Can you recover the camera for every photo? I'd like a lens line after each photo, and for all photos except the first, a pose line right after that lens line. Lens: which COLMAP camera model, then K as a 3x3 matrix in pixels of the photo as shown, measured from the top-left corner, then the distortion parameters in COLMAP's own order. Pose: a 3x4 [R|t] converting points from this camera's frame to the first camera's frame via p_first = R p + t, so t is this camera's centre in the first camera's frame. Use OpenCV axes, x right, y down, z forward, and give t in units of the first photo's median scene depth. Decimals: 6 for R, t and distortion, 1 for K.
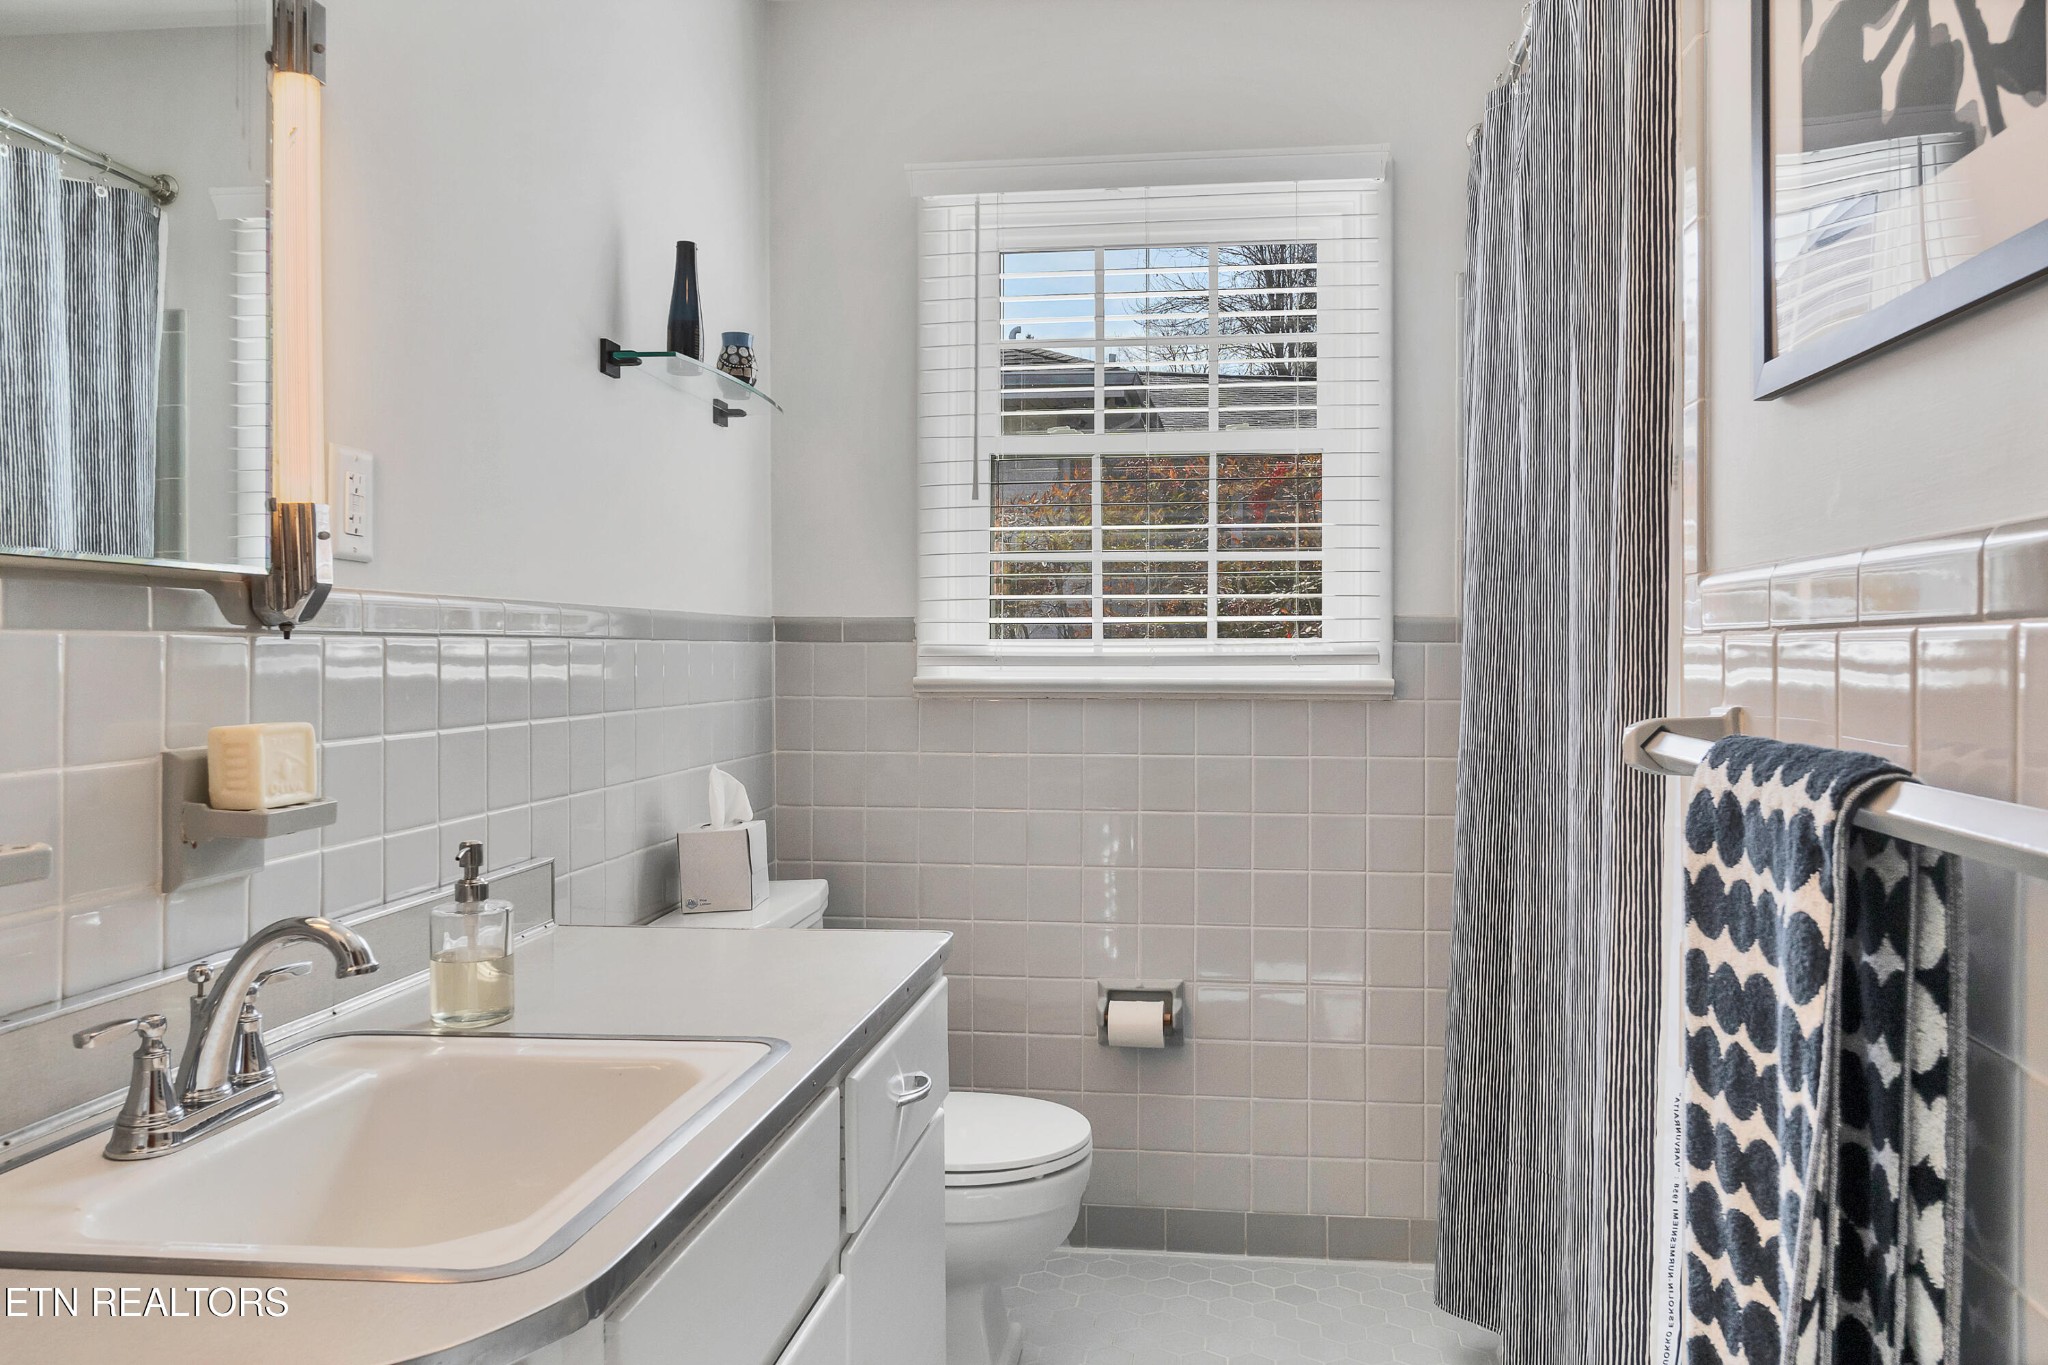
lens RADIAL K [[1697.1, 0, 1024.9], [0, 1697.1, 679.5], [0, 0, 1]] dist [-0.005533, 0.004925]
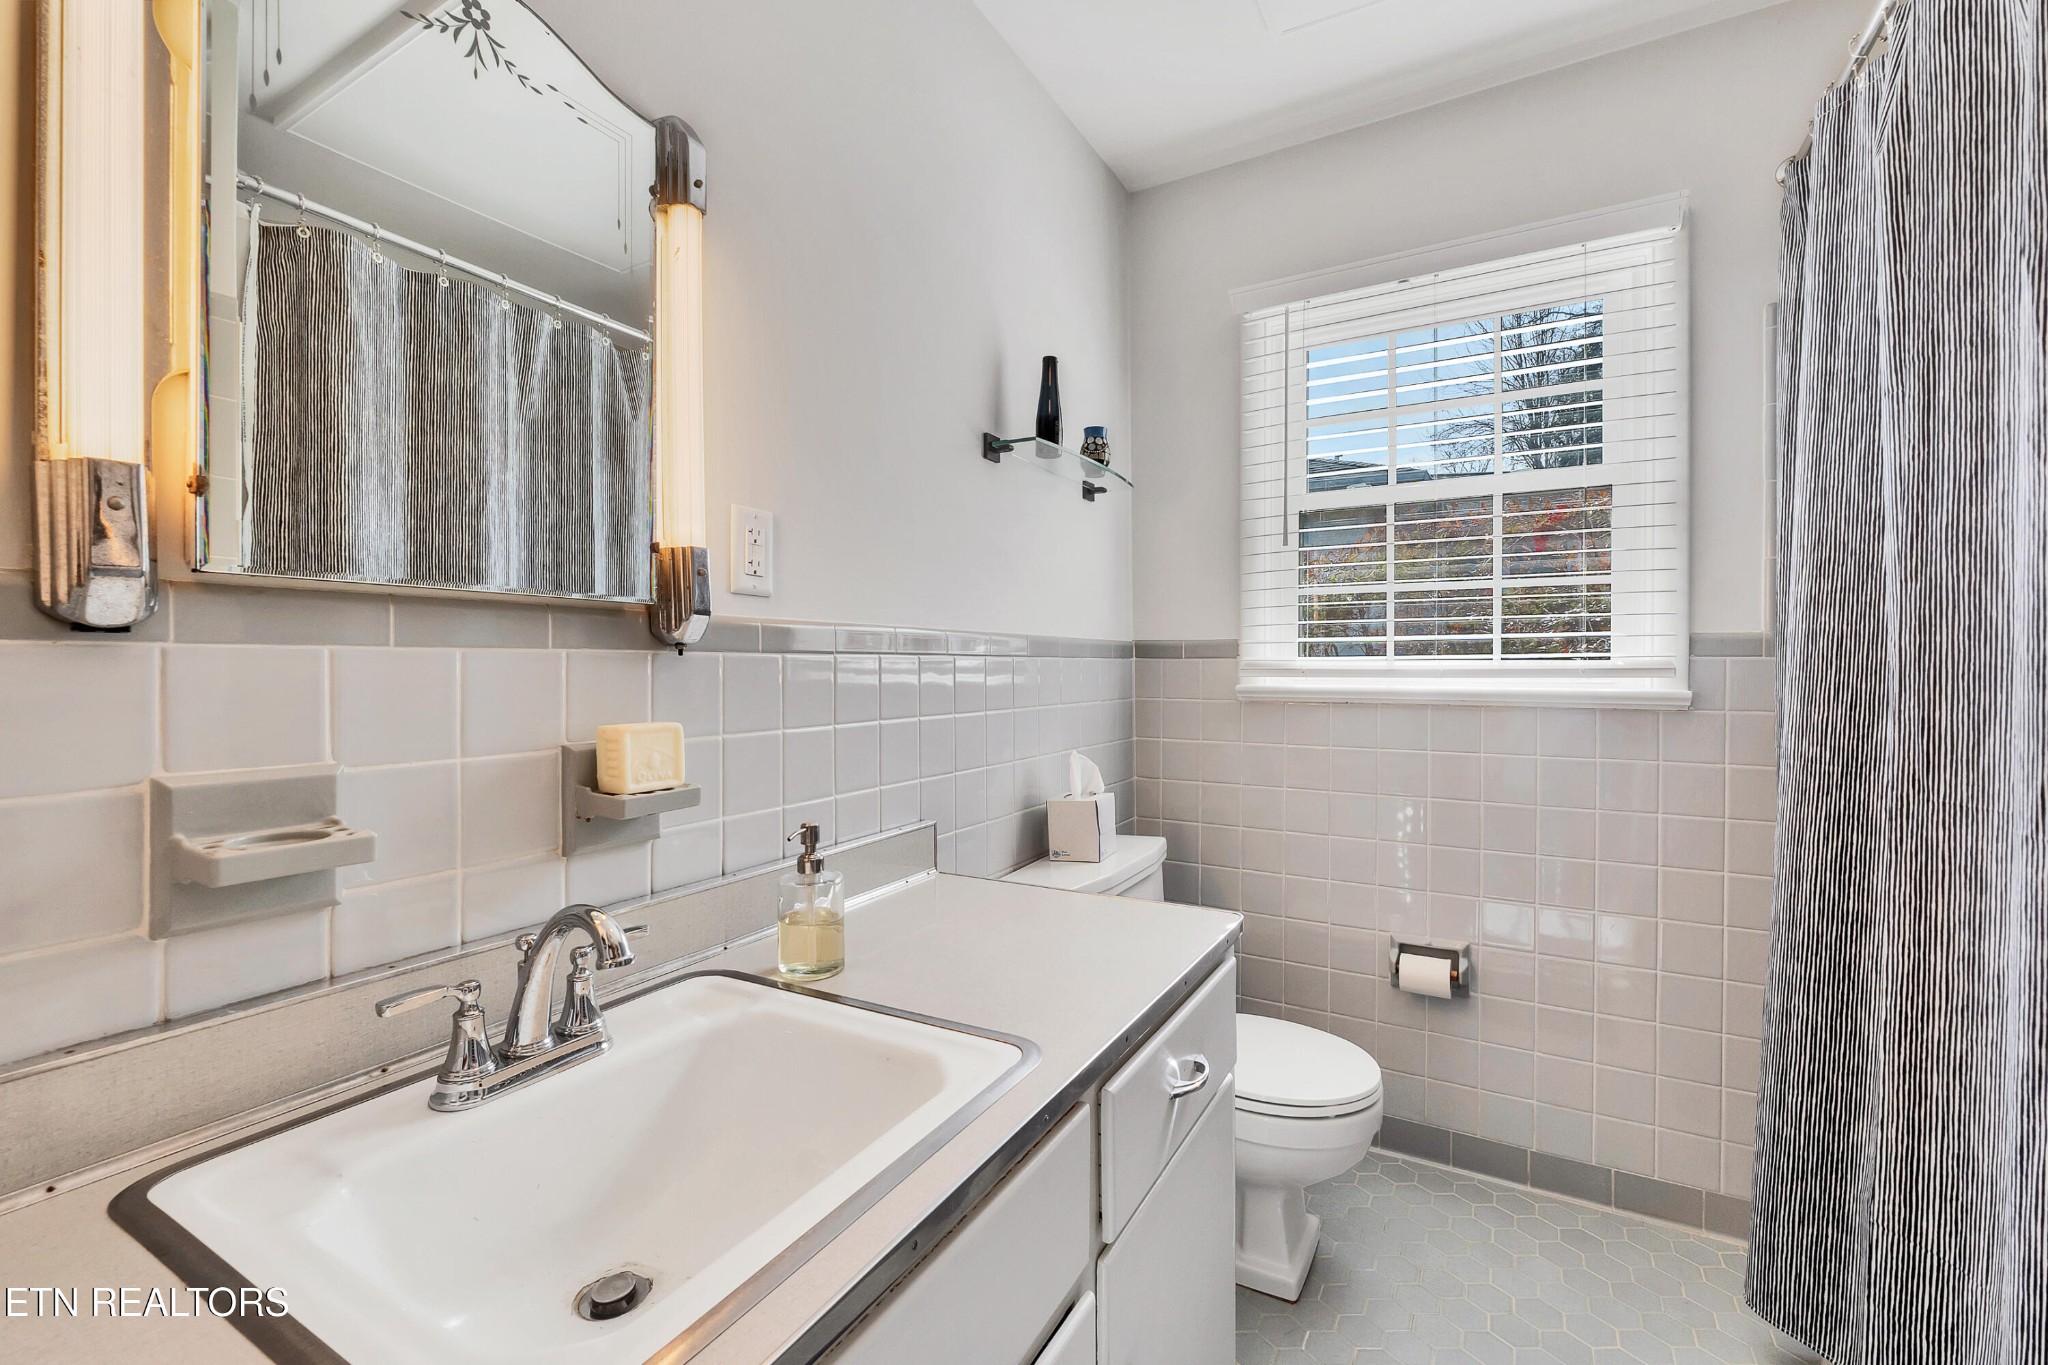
lens RADIAL K [[845.4, 0, 1011.5], [0, 845.4, 670.3], [0, 0, 1]] dist [-0.008911, 0.001247]
pose [[0.923800, 0.002206, -0.382868, 0.025519], [-0.006481, 0.999930, -0.009875, -0.005737], [0.382820, 0.011603, 0.923750, 0.369670]]
